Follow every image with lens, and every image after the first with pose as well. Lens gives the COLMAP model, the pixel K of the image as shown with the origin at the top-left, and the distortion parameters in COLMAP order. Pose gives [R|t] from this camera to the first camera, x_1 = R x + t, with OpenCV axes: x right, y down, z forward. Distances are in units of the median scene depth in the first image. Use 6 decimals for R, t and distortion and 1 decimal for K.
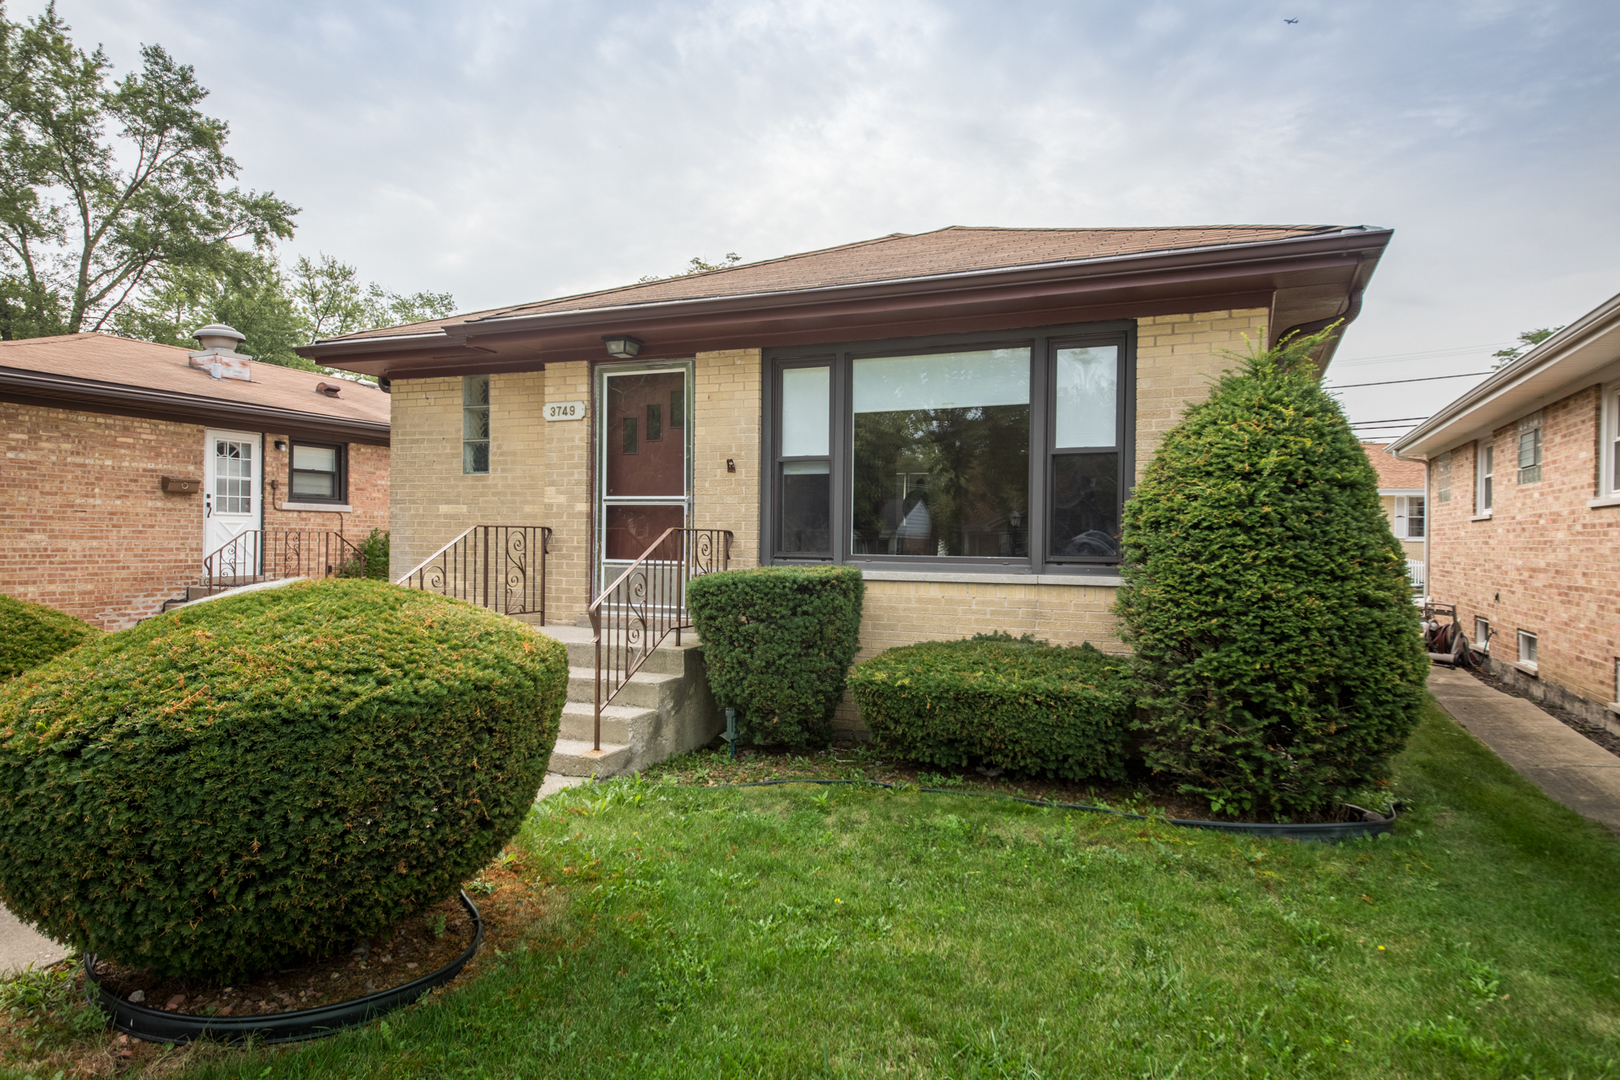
lens RADIAL K [[949.8, 0, 812.4], [0, 949.8, 527.0], [0, 0, 1]] dist [0.007968, 0.000207]
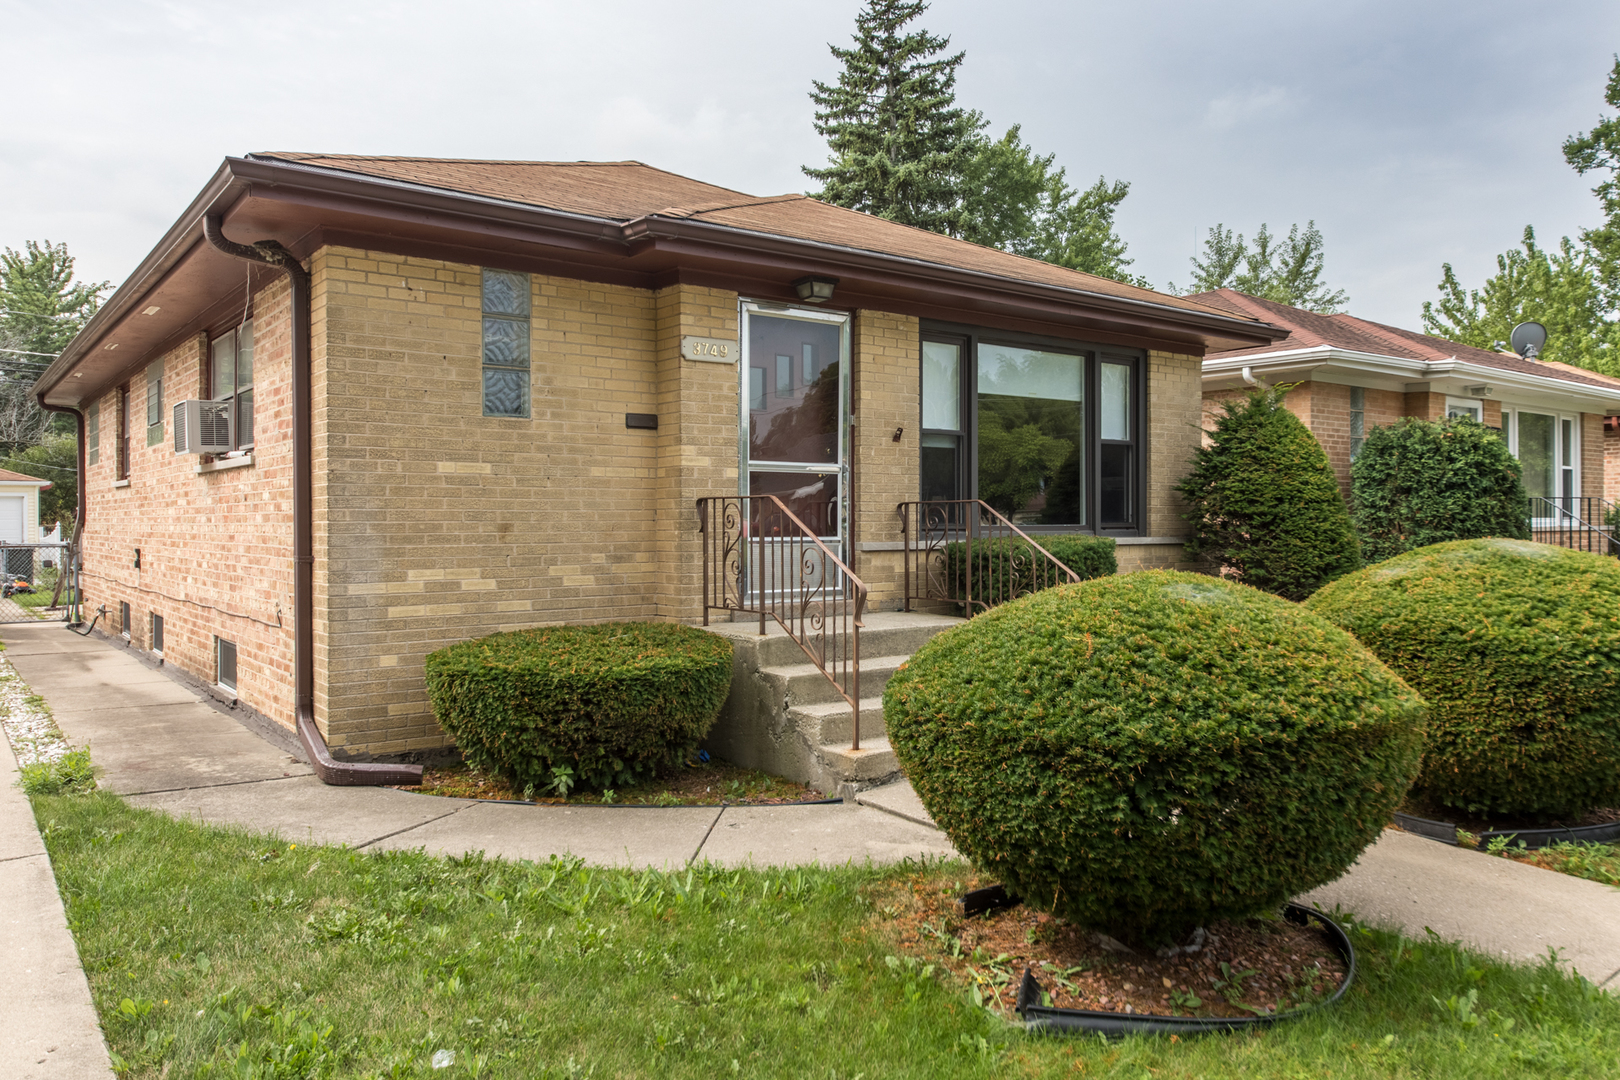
lens RADIAL K [[1161.2, 0, 811.3], [0, 1161.2, 549.0], [0, 0, 1]] dist [-0.004757, -0.000407]
pose [[0.479176, -0.036257, 0.876970, -1.176296], [-0.004844, 0.999022, 0.043950, -0.000342], [-0.877706, -0.025308, 0.478531, 0.516892]]
